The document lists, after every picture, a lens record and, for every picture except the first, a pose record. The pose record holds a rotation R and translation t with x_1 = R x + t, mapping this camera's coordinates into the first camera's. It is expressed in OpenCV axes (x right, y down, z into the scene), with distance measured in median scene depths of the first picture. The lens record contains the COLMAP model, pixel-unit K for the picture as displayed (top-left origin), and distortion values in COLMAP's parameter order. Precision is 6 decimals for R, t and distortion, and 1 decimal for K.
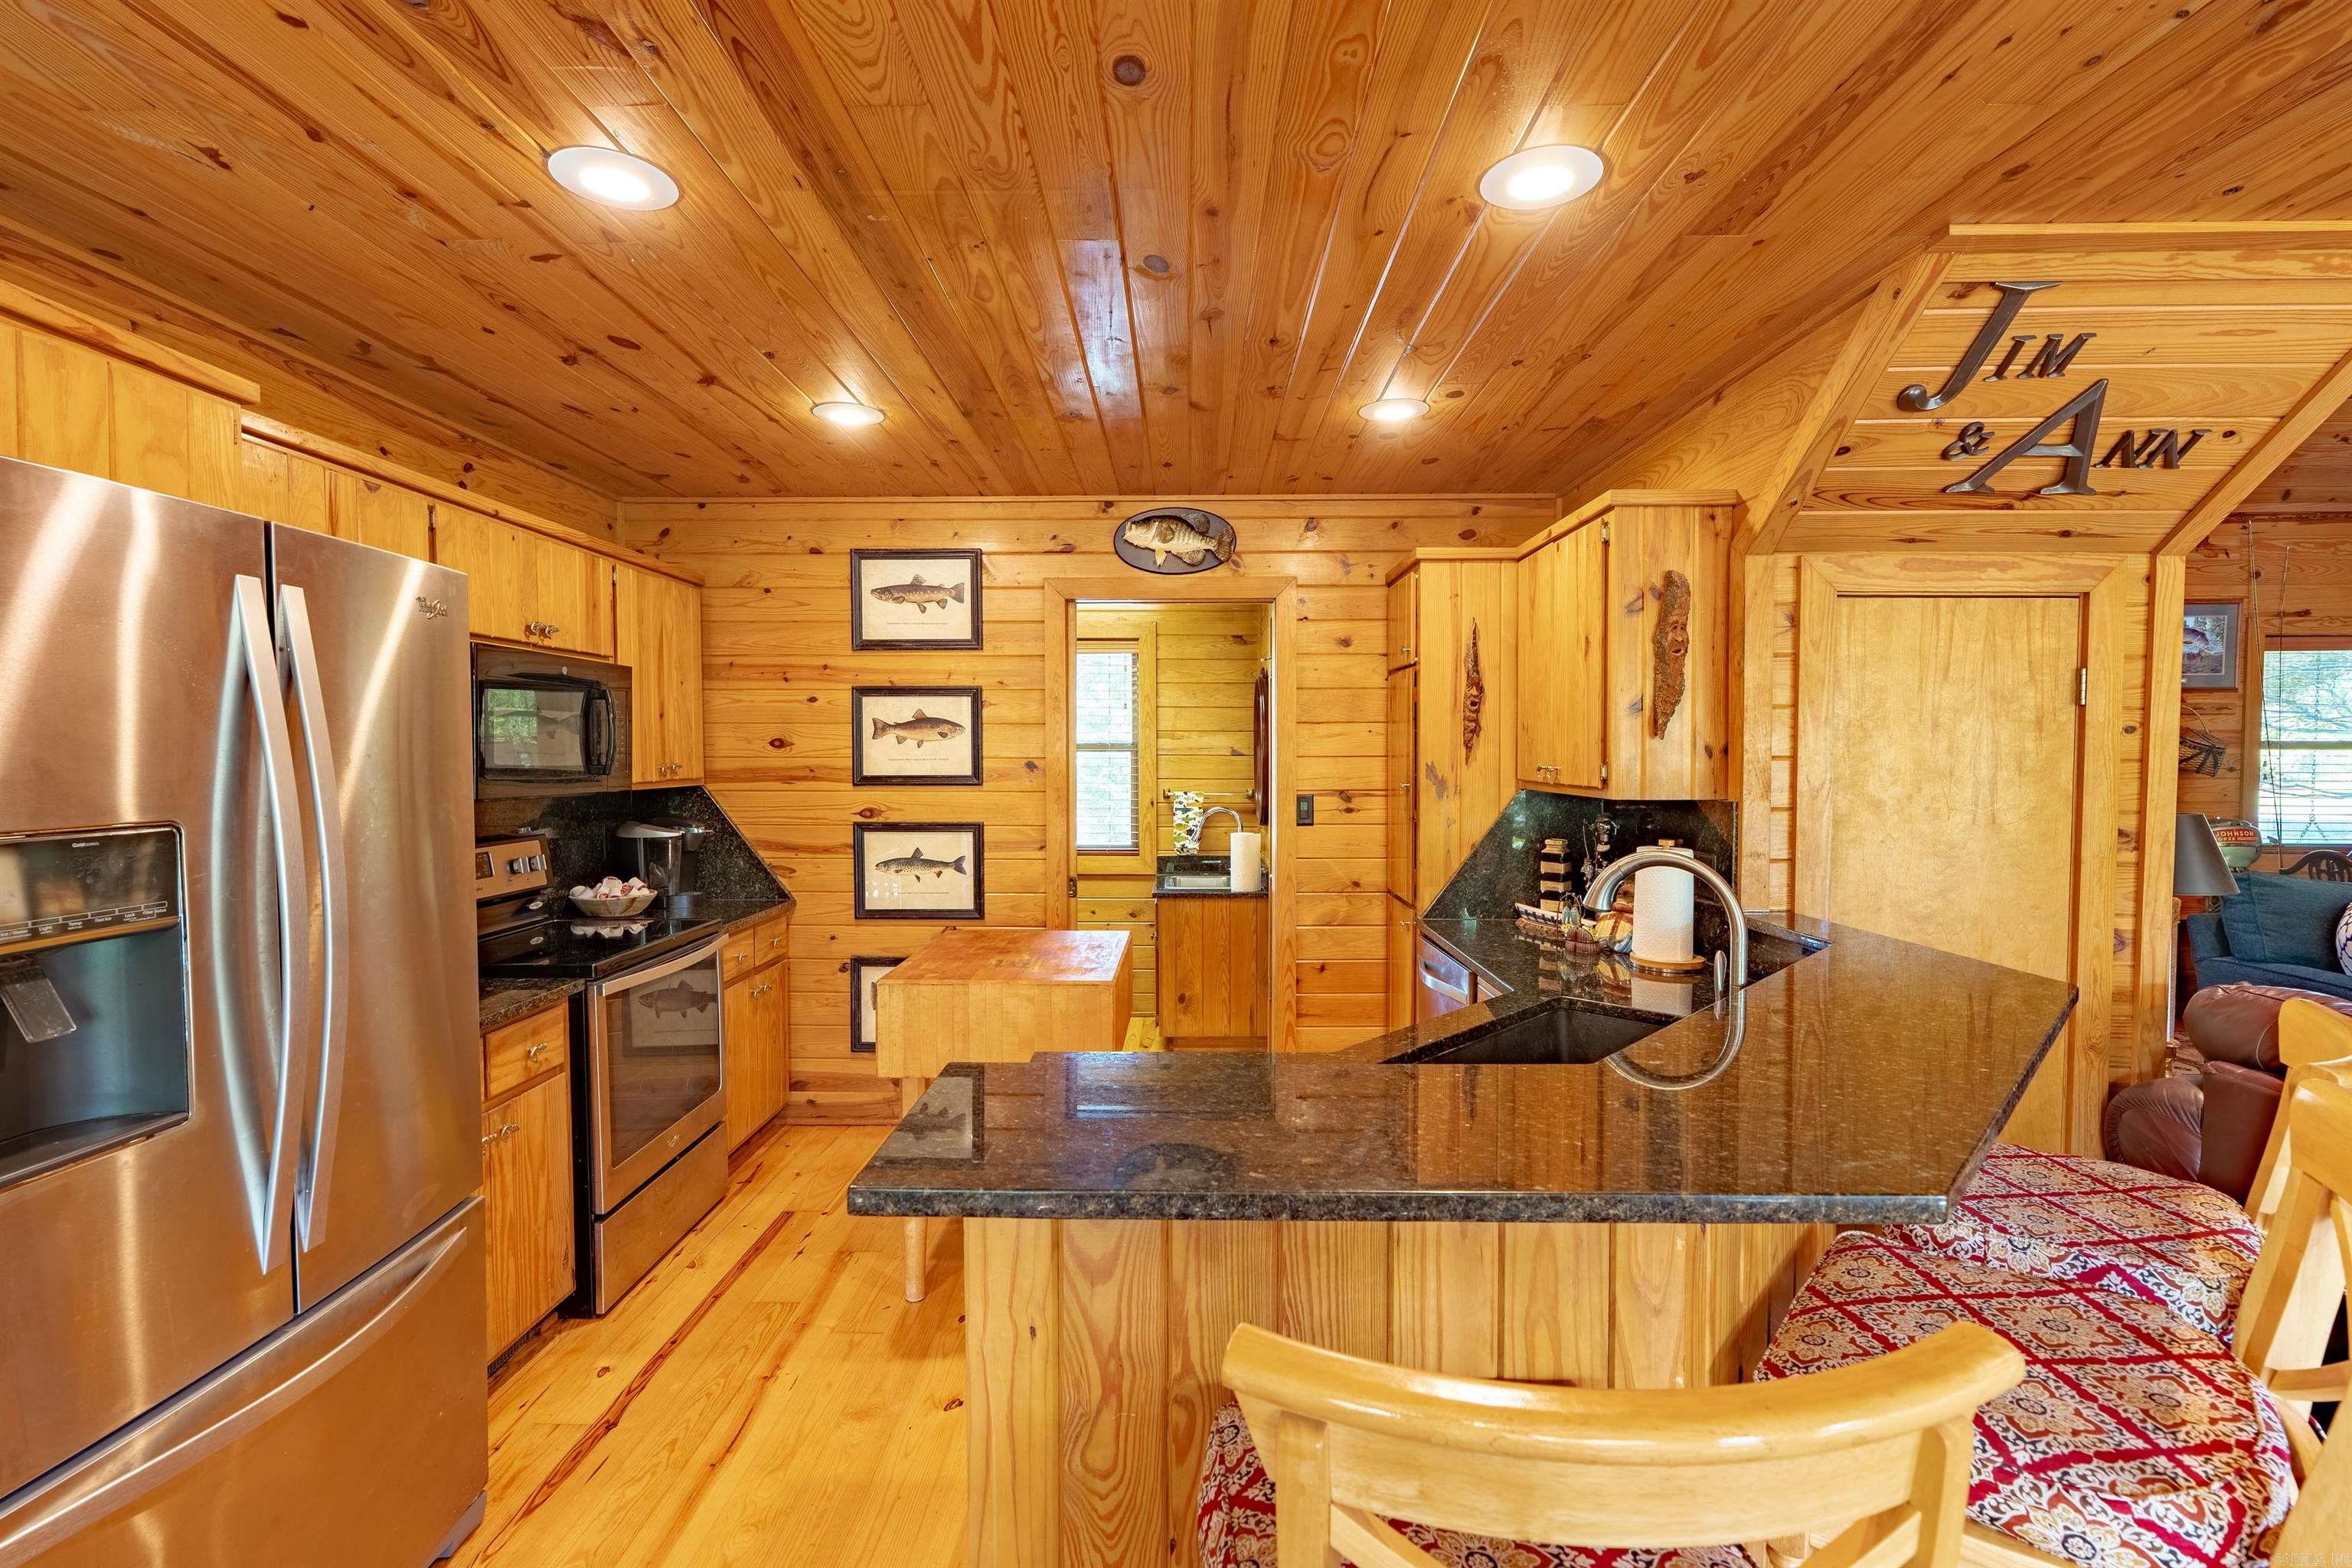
lens RADIAL K [[1054.5, 0, 1172.0], [0, 1054.5, 782.2], [0, 0, 1]] dist [-0.003305, 0.000517]
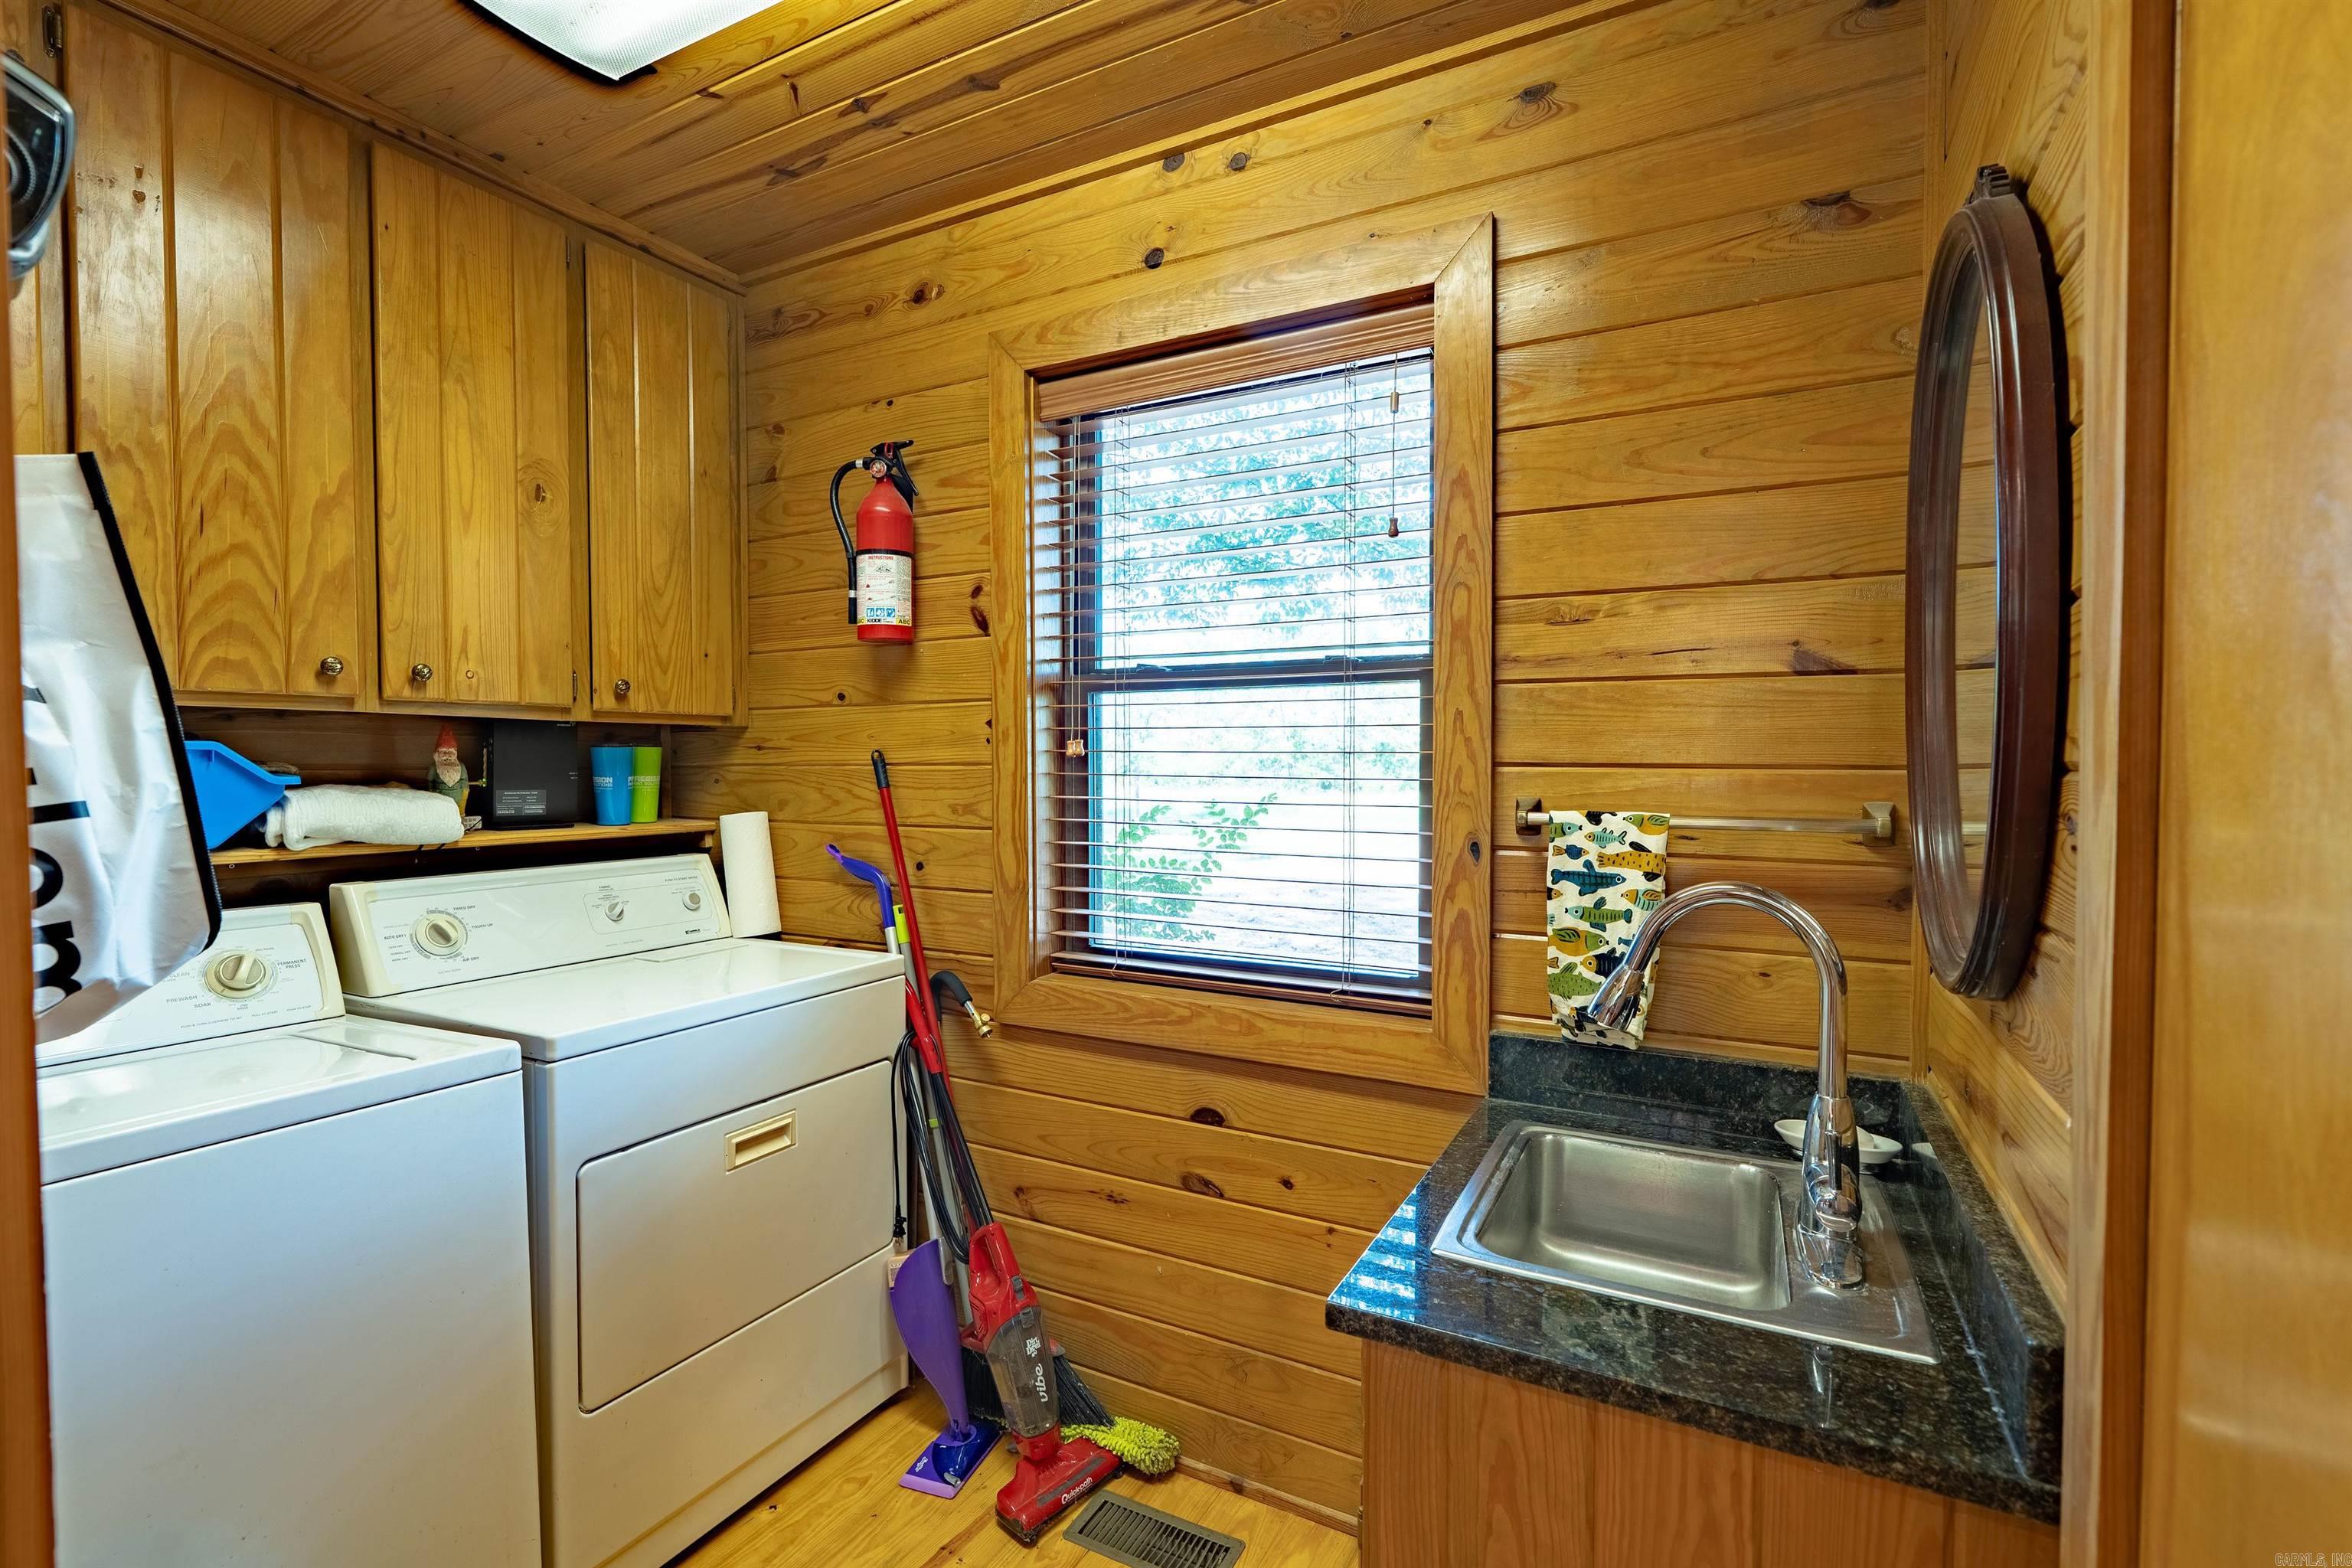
lens RADIAL K [[1054.5, 0, 1172.0], [0, 1054.5, 782.2], [0, 0, 1]] dist [-0.003305, 0.000517]
pose [[0.883753, 0.013242, -0.467767, 0.043068], [-0.017070, 0.999847, -0.003945, 0.004212], [0.467643, 0.011471, 0.883843, 0.703014]]
